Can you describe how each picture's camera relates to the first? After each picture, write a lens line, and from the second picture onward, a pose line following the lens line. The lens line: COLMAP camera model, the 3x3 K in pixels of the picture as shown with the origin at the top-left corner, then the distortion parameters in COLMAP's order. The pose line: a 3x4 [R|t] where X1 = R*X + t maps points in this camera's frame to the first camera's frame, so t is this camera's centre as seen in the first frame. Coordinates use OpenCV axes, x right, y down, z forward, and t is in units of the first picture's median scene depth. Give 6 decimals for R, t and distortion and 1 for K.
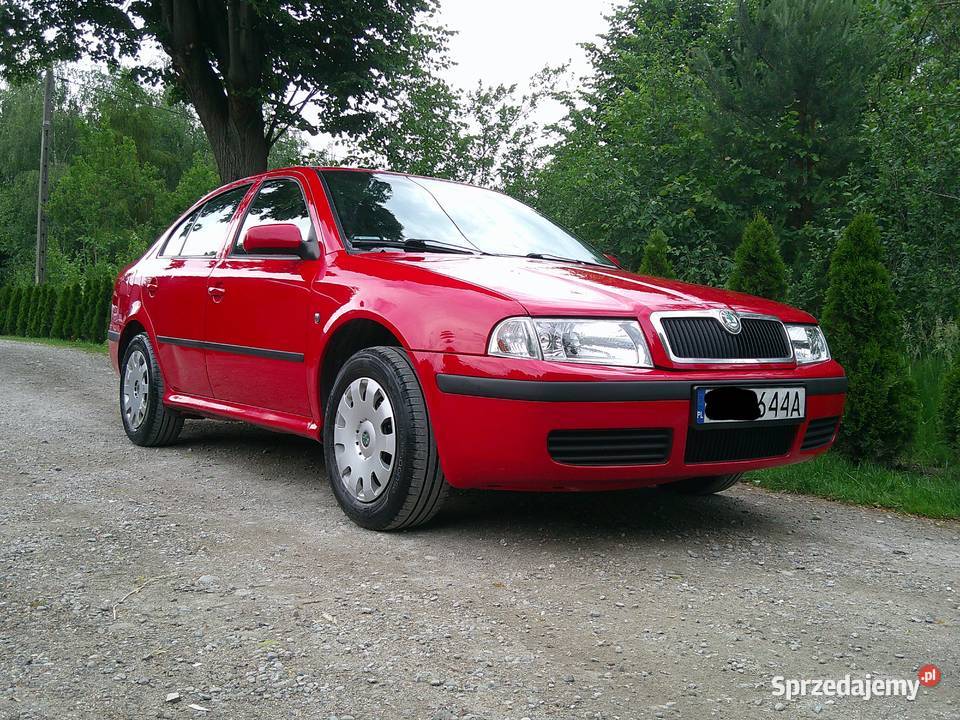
lens RADIAL K [[1175.6, 0, 480.0], [0, 1175.6, 360.0], [0, 0, 1]] dist [0.173756, -0.704855]
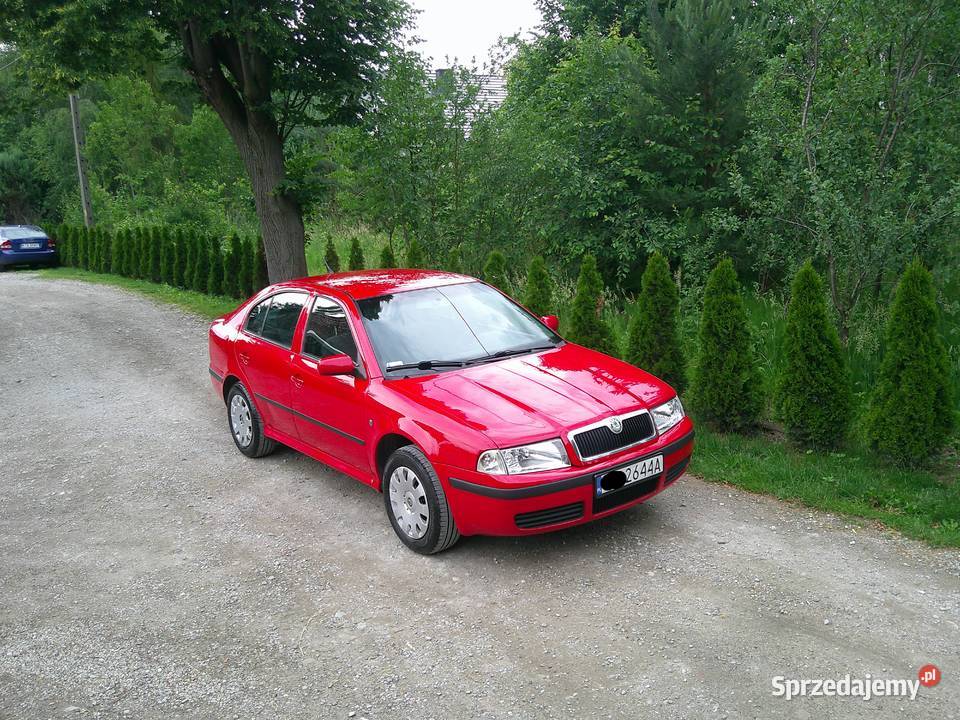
lens RADIAL K [[1175.6, 0, 480.0], [0, 1175.6, 360.0], [0, 0, 1]] dist [0.173756, -0.704855]
pose [[0.995687, -0.092509, -0.007092, 0.034118], [0.091844, 0.971919, 0.216650, -0.479601], [-0.013149, -0.216367, 0.976224, -0.603770]]
